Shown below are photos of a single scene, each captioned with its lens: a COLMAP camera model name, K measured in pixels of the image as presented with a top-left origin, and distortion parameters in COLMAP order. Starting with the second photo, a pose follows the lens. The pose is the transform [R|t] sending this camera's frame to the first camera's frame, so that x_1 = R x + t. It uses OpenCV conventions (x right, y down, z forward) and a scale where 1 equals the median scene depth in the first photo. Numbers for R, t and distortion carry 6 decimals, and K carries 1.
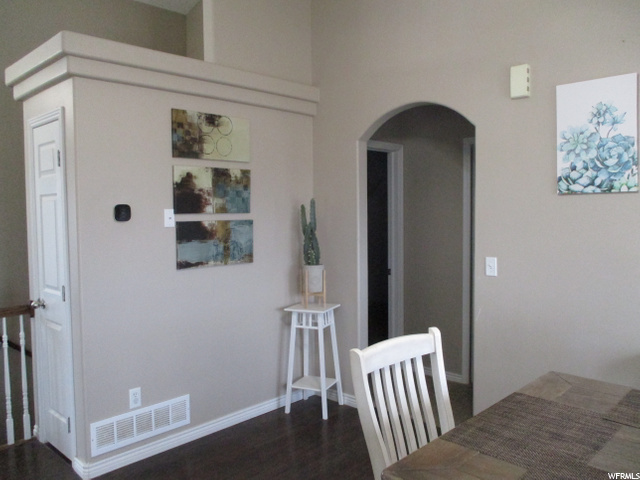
lens RADIAL K [[531.0, 0, 325.8], [0, 531.0, 230.6], [0, 0, 1]] dist [-0.035812, 0.016521]
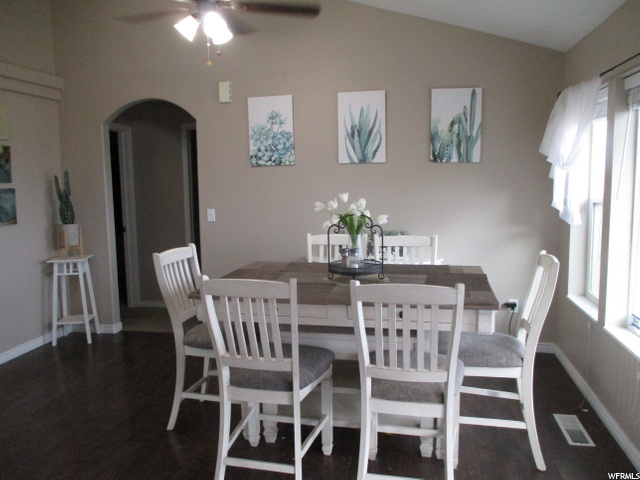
lens RADIAL K [[531.0, 0, 325.8], [0, 531.0, 230.6], [0, 0, 1]] dist [-0.035812, 0.016521]
pose [[0.843796, -0.064464, 0.532779, -0.182689], [0.035063, 0.997260, 0.065133, 0.021933], [-0.535518, -0.036279, 0.843744, -0.372323]]
